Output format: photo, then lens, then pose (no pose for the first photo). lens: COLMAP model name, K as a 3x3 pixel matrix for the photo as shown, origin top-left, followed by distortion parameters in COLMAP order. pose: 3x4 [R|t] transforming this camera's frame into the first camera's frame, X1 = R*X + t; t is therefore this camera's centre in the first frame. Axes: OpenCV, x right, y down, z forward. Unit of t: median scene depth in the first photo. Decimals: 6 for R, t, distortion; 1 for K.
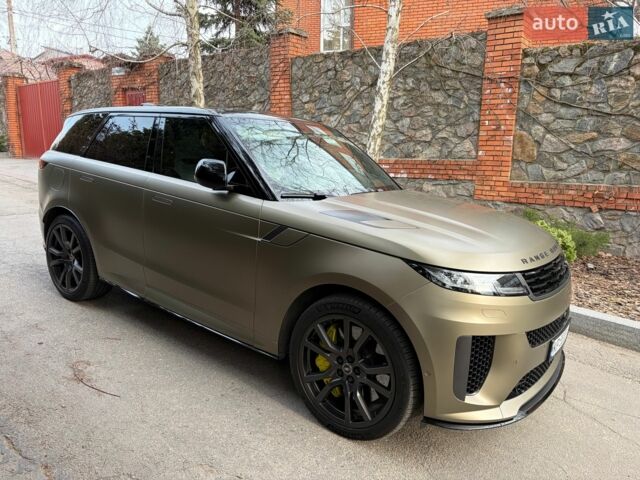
lens RADIAL K [[496.7, 0, 316.8], [0, 496.7, 241.8], [0, 0, 1]] dist [0.049203, -0.047463]
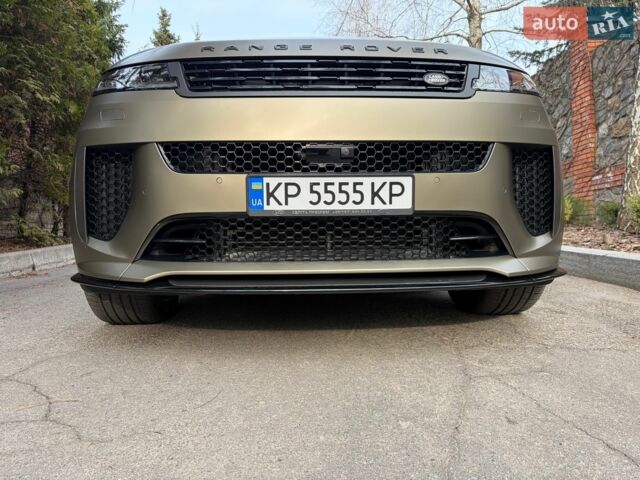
lens RADIAL K [[496.7, 0, 322.4], [0, 496.7, 240.8], [0, 0, 1]] dist [0.049203, -0.047463]
pose [[0.639201, -0.045410, -0.767698, 0.655365], [-0.108650, 0.982910, -0.148604, 0.238327], [0.761326, 0.178398, 0.623344, 0.502754]]
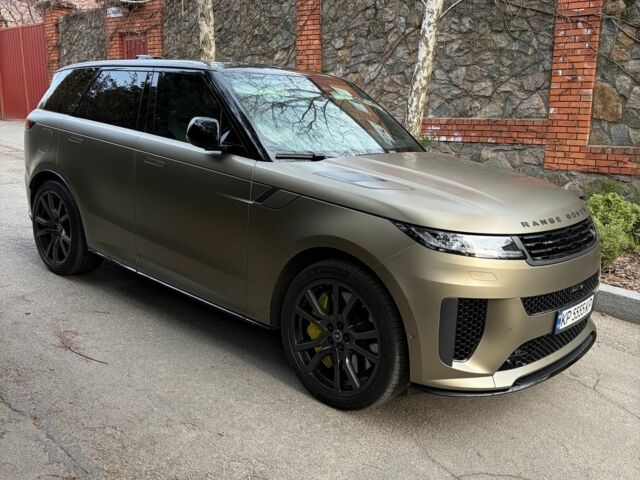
lens RADIAL K [[665.7, 0, 318.1], [0, 665.7, 239.5], [0, 0, 1]] dist [0.030905, 0.000000]
pose [[0.996431, 0.012490, -0.083487, 0.088142], [-0.011517, 0.999860, 0.012128, 0.037422], [0.083627, -0.011124, 0.996435, -0.186947]]
